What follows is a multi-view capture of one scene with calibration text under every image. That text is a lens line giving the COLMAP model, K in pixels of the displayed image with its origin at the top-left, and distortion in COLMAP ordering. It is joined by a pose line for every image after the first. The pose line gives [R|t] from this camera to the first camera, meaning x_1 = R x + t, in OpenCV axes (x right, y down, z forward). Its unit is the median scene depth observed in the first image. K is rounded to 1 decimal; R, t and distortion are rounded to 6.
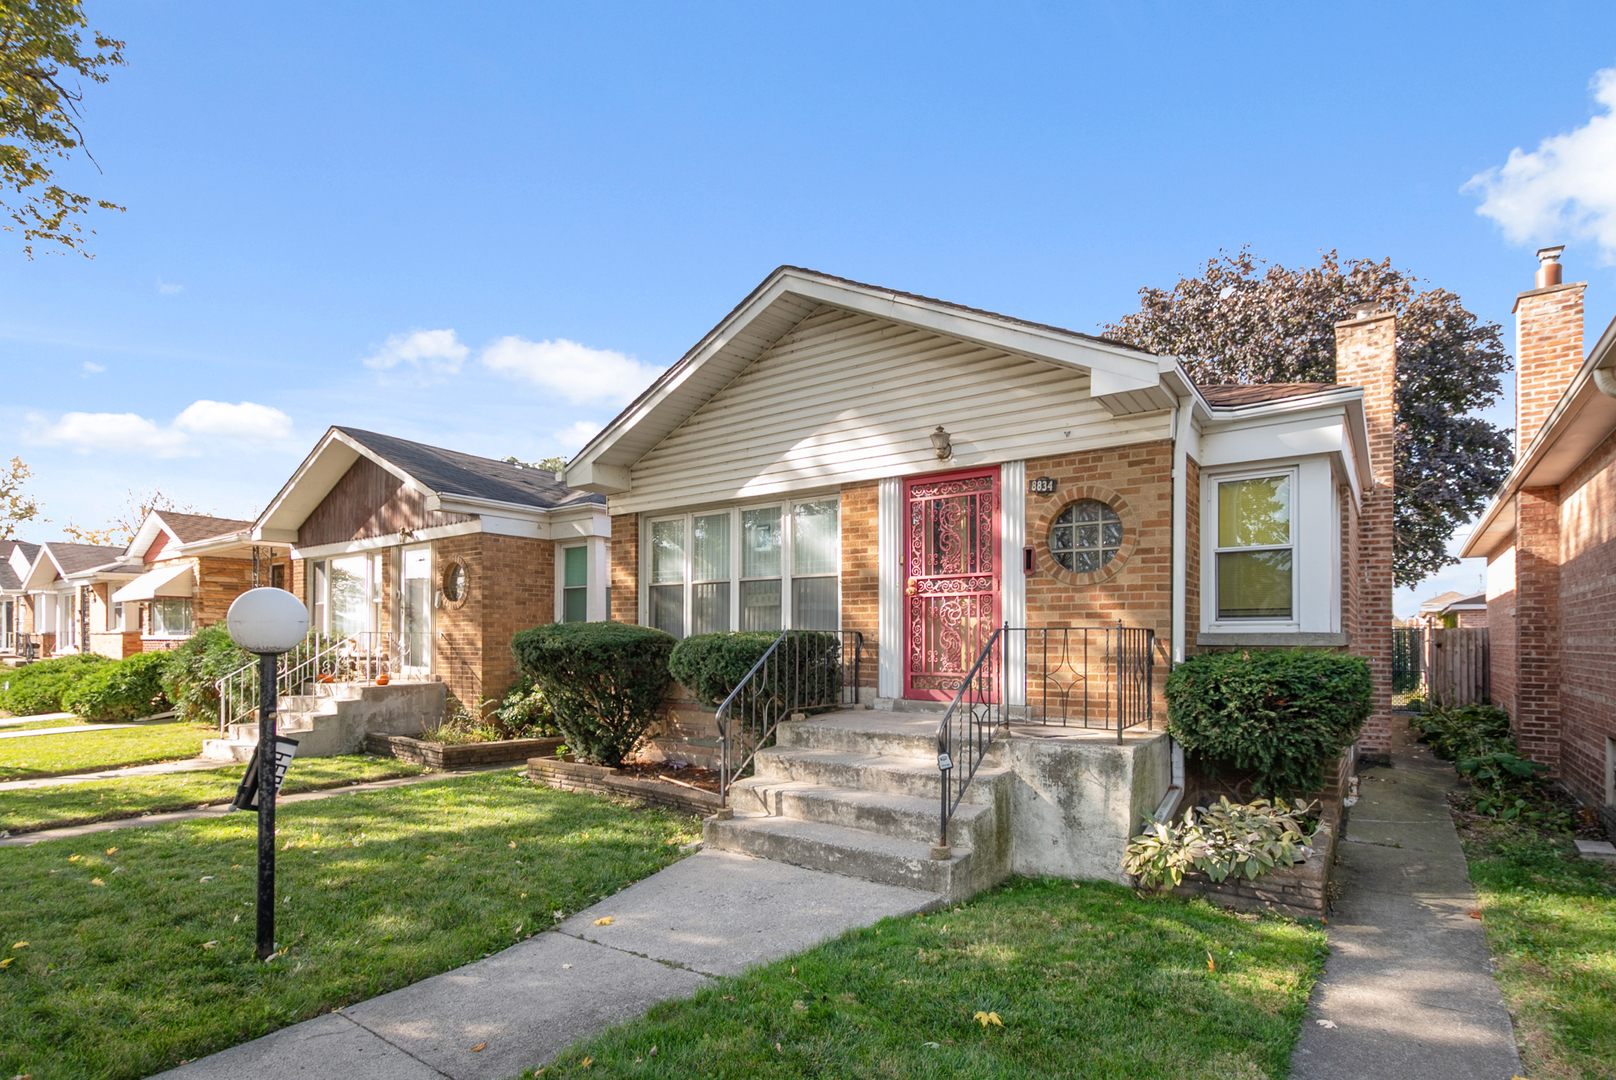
lens RADIAL K [[753.5, 0, 809.6], [0, 753.5, 508.2], [0, 0, 1]] dist [-0.002917, 0.000154]
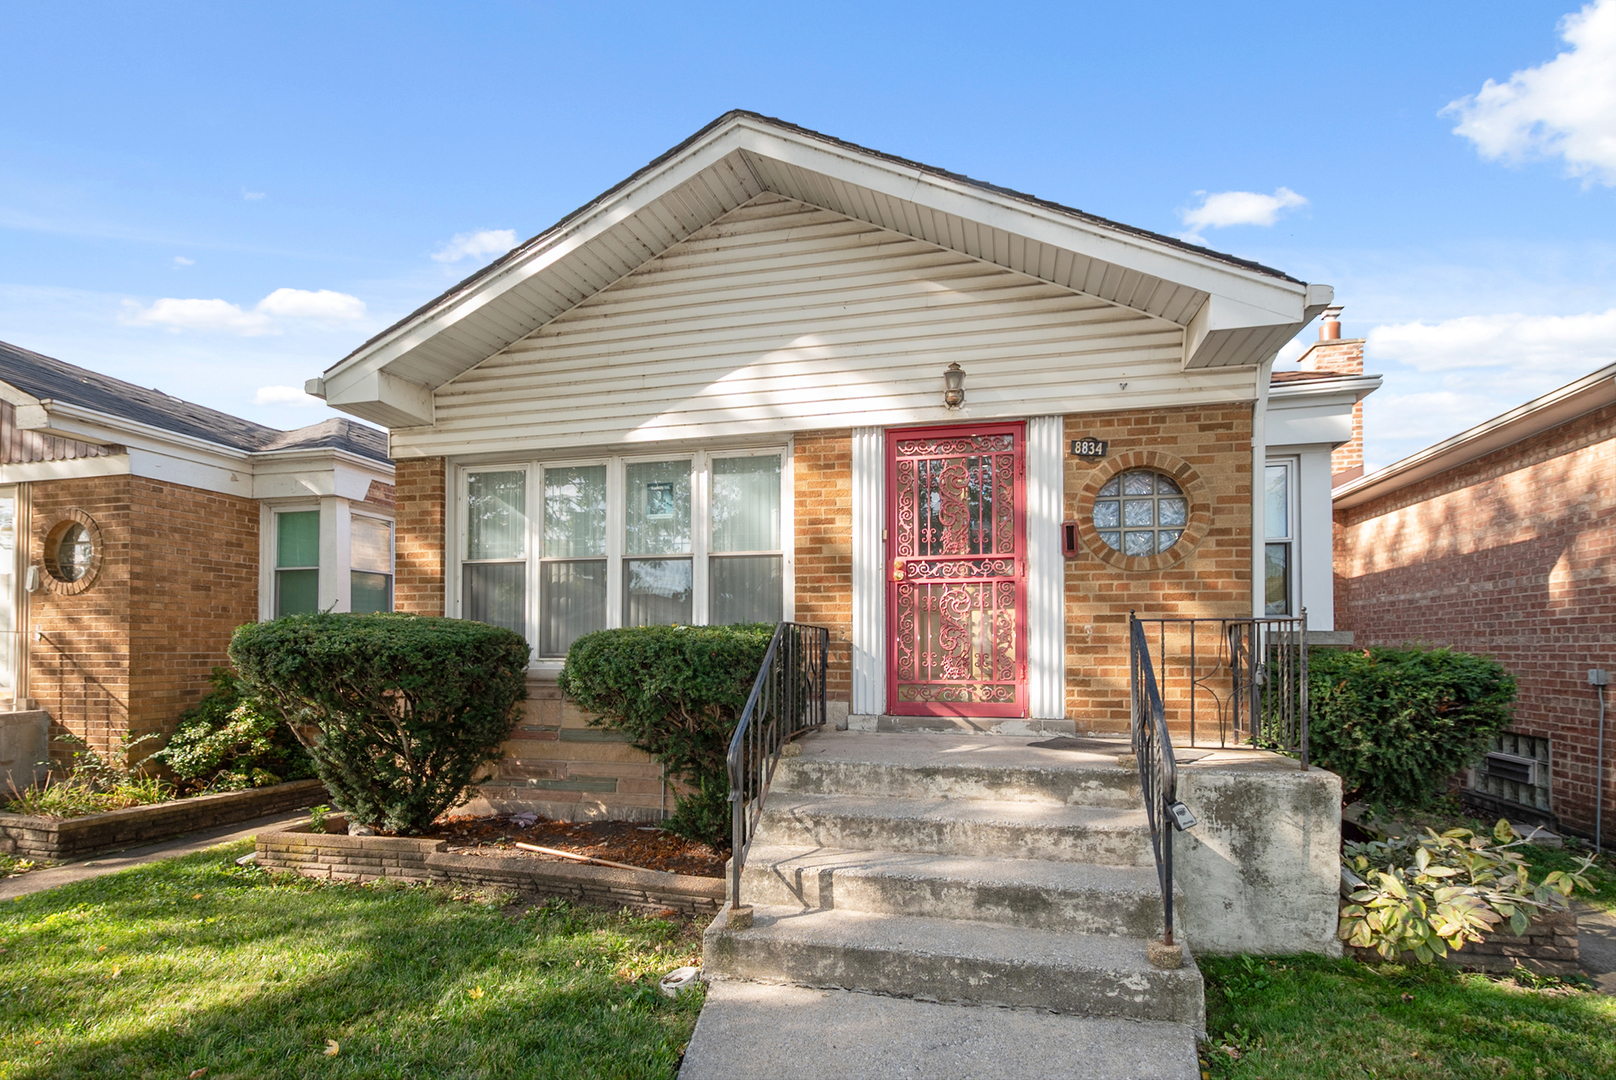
lens RADIAL K [[719.6, 0, 813.2], [0, 719.6, 560.1], [0, 0, 1]] dist [0.012853, -0.006923]
pose [[0.921280, 0.045520, 0.386226, -0.228477], [-0.065187, 0.997150, 0.037969, 0.071355], [-0.383397, -0.060157, 0.921623, 0.353750]]
